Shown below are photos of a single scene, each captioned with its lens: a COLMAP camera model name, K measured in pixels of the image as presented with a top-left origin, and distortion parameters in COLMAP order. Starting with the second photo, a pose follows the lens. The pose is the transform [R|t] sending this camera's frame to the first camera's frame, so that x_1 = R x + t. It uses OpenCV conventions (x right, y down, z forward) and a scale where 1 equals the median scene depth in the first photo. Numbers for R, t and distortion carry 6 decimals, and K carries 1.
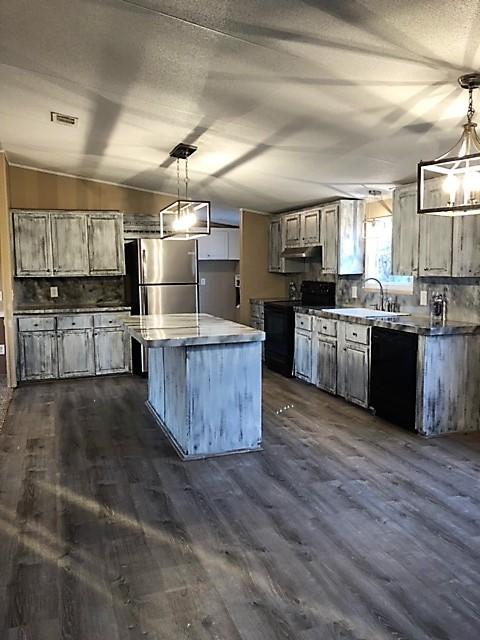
lens RADIAL K [[524.6, 0, 233.1], [0, 524.6, 313.2], [0, 0, 1]] dist [0.018366, -0.014679]
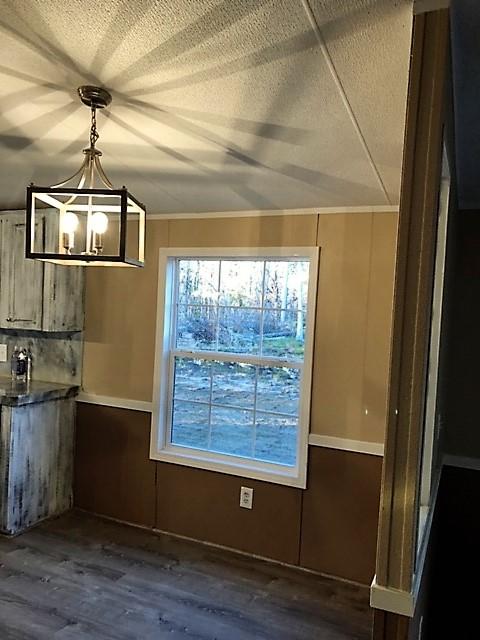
lens RADIAL K [[508.6, 0, 229.0], [0, 508.6, 317.4], [0, 0, 1]] dist [0.007834, 0.005607]
pose [[0.685586, 0.019250, 0.727738, 0.031050], [0.016595, 0.998977, -0.042058, -0.053119], [-0.727803, 0.040911, 0.684565, 0.235617]]
